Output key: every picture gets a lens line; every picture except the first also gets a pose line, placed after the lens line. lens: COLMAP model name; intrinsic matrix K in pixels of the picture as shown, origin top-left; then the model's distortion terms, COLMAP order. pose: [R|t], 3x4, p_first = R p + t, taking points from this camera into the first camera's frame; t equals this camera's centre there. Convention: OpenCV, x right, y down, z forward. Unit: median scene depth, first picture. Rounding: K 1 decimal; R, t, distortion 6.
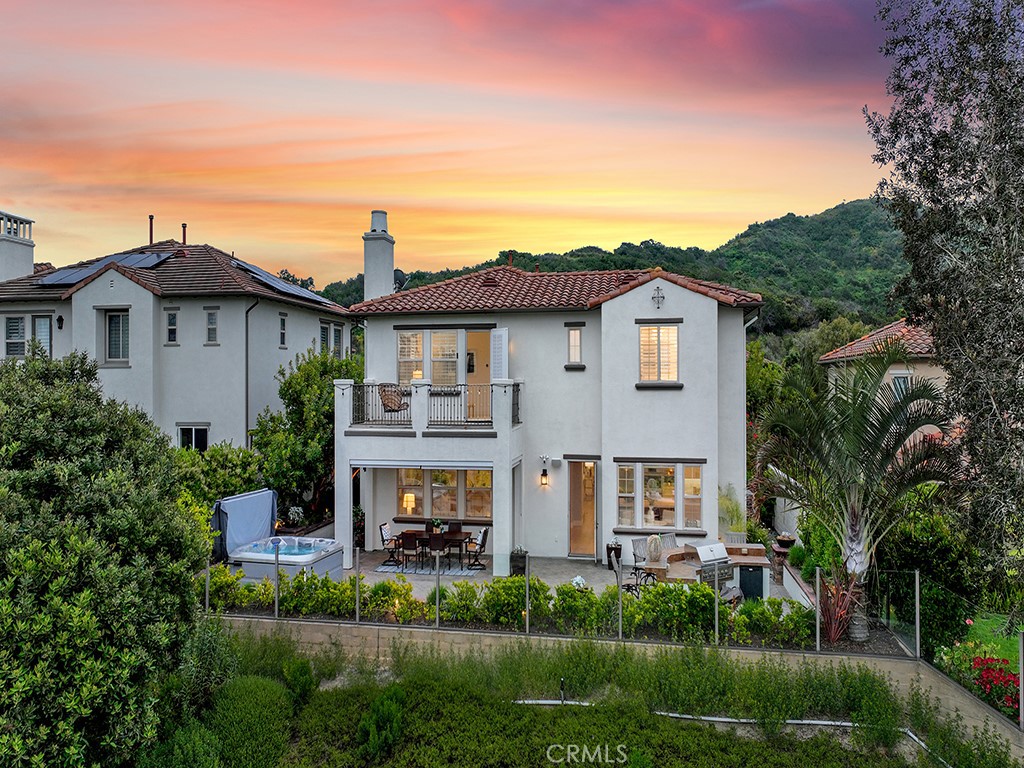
lens RADIAL K [[898.9, 0, 432.9], [0, 898.9, 383.4], [0, 0, 1]] dist [0.002190, -0.001722]
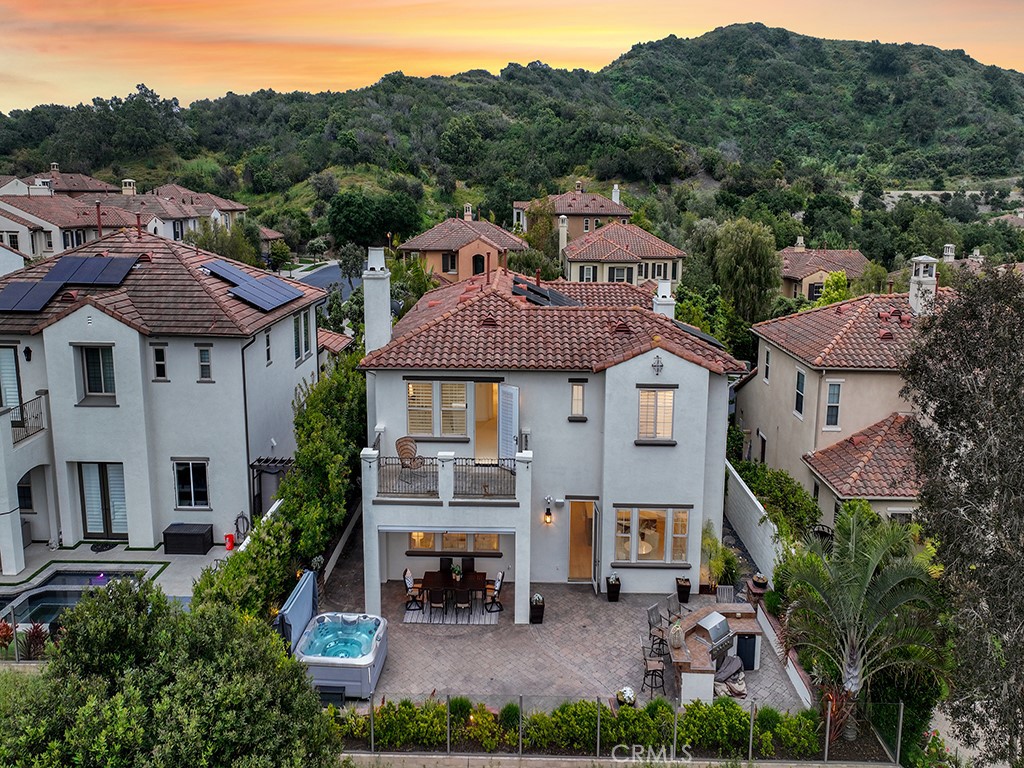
lens RADIAL K [[906.8, 0, 512.0], [0, 906.8, 384.0], [0, 0, 1]] dist [0.006819, 0.005467]
pose [[0.976791, -0.037645, 0.210861, -0.148542], [-0.004483, 0.980627, 0.195835, -0.272980], [-0.214148, -0.192235, 0.957698, -0.025669]]
